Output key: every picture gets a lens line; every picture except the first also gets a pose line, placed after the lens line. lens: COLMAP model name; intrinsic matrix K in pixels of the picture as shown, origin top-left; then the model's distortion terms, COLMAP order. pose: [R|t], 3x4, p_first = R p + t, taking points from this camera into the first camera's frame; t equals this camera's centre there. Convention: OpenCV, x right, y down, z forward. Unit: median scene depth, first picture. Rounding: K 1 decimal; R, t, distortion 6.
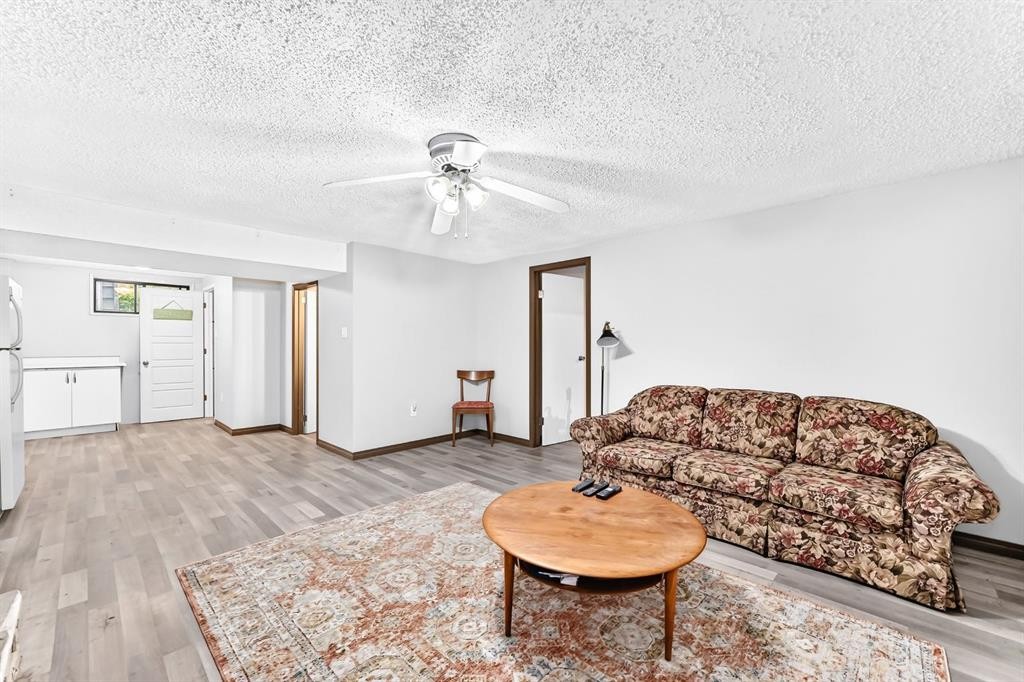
lens RADIAL K [[420.7, 0, 511.0], [0, 420.7, 344.5], [0, 0, 1]] dist [-0.009003, 0.002500]
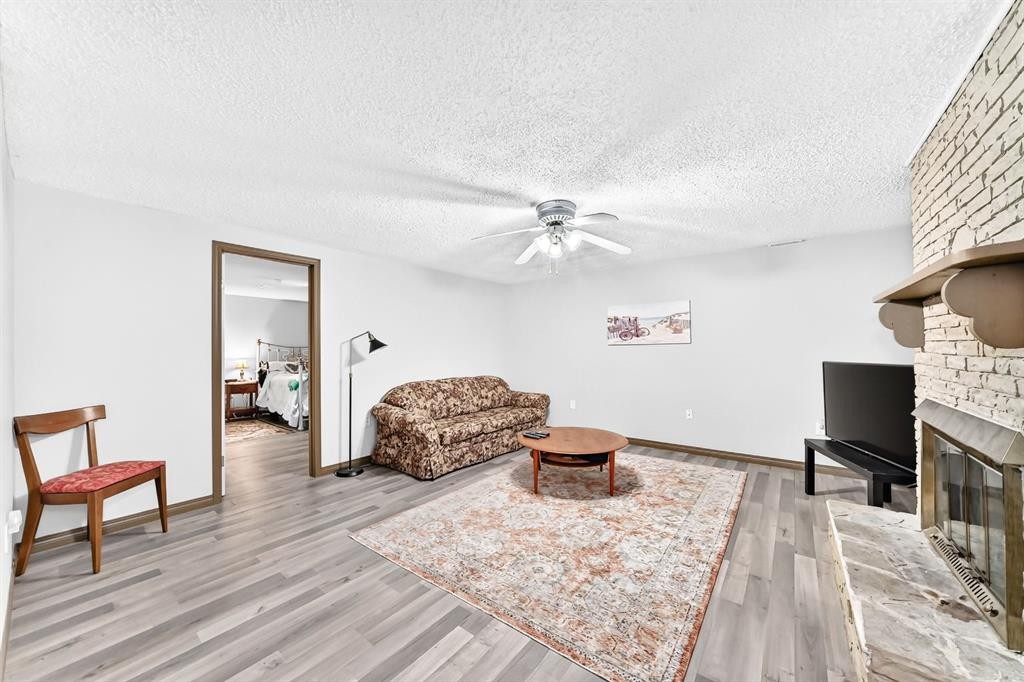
lens RADIAL K [[367.2, 0, 510.2], [0, 367.2, 339.5], [0, 0, 1]] dist [-0.019603, 0.004633]
pose [[-0.104936, 0.027780, 0.994091, -0.888253], [0.006905, 0.999606, -0.027205, -0.005572], [-0.994455, 0.004009, -0.105087, 0.868027]]
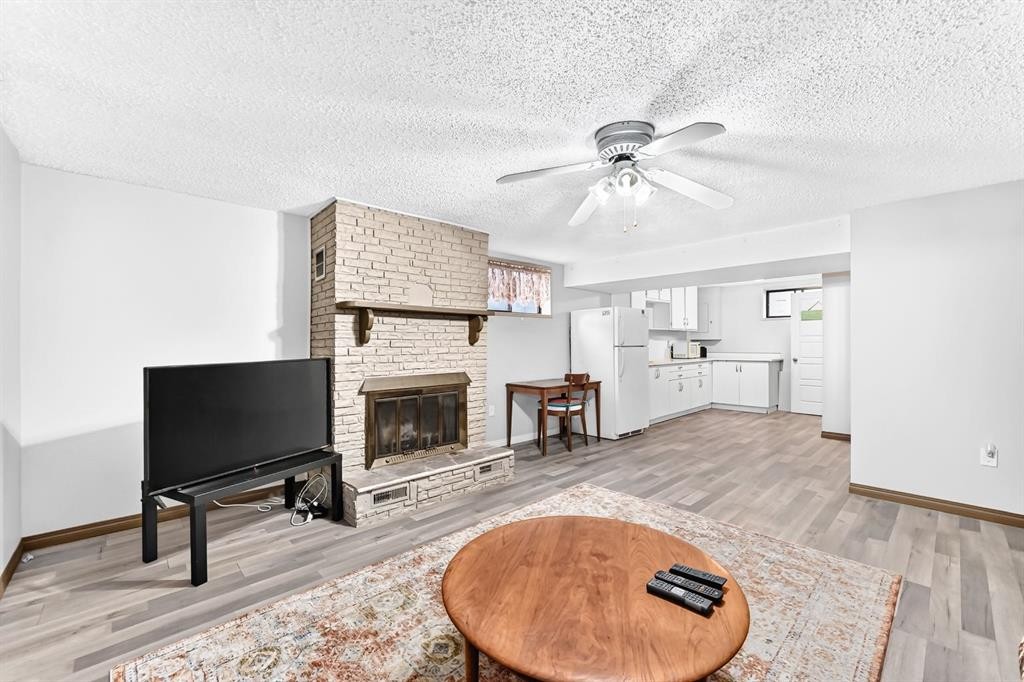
lens RADIAL K [[420.7, 0, 513.8], [0, 420.7, 346.0], [0, 0, 1]] dist [-0.009003, 0.002500]
pose [[-0.040283, 0.005199, -0.999175, 0.555379], [0.002838, 0.999983, 0.005089, -0.001934], [0.999184, -0.002630, -0.040297, 0.533958]]
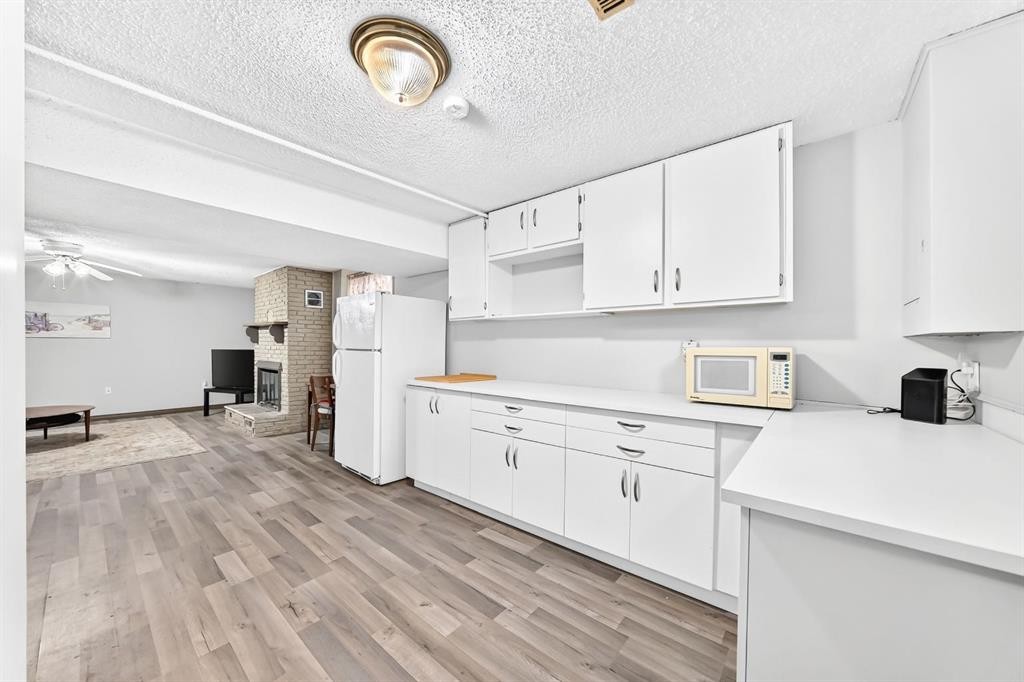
lens RADIAL K [[367.2, 0, 512.0], [0, 367.2, 342.7], [0, 0, 1]] dist [-0.019603, 0.004633]
pose [[-0.997042, -0.008062, -0.076441, -1.456983], [-0.007787, 0.999962, -0.003899, -0.008417], [0.076470, -0.003292, -0.997066, 1.968983]]
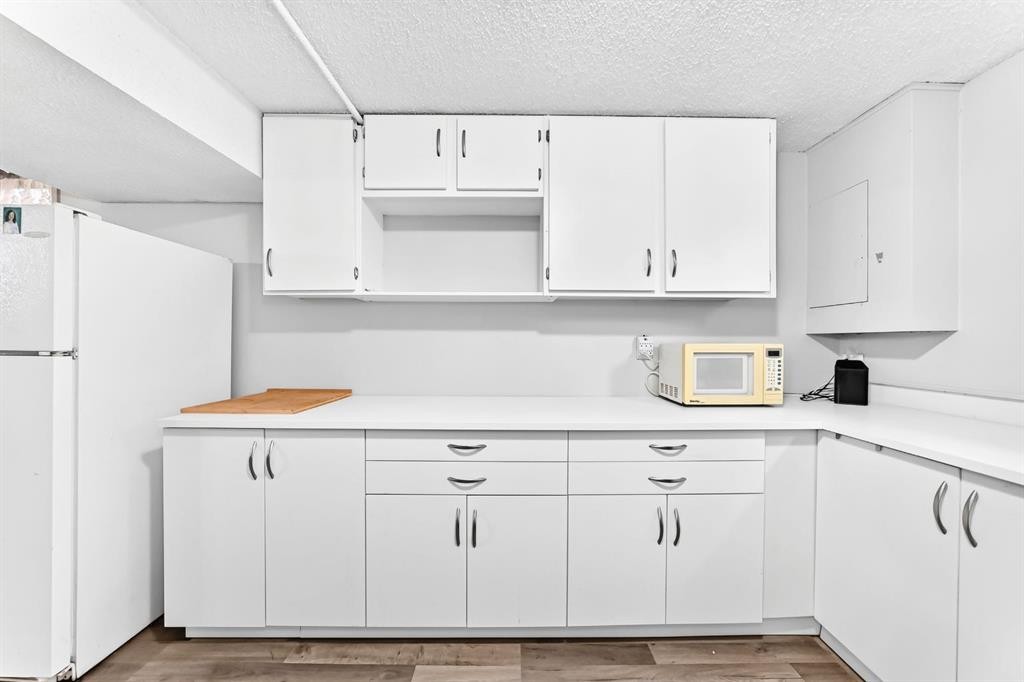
lens RADIAL K [[367.2, 0, 515.2], [0, 367.2, 342.0], [0, 0, 1]] dist [-0.019603, 0.004633]
pose [[-0.715832, -0.003337, -0.698265, -1.259114], [-0.009387, 0.999944, 0.004845, -0.007919], [0.698210, 0.010023, -0.715823, 1.599367]]
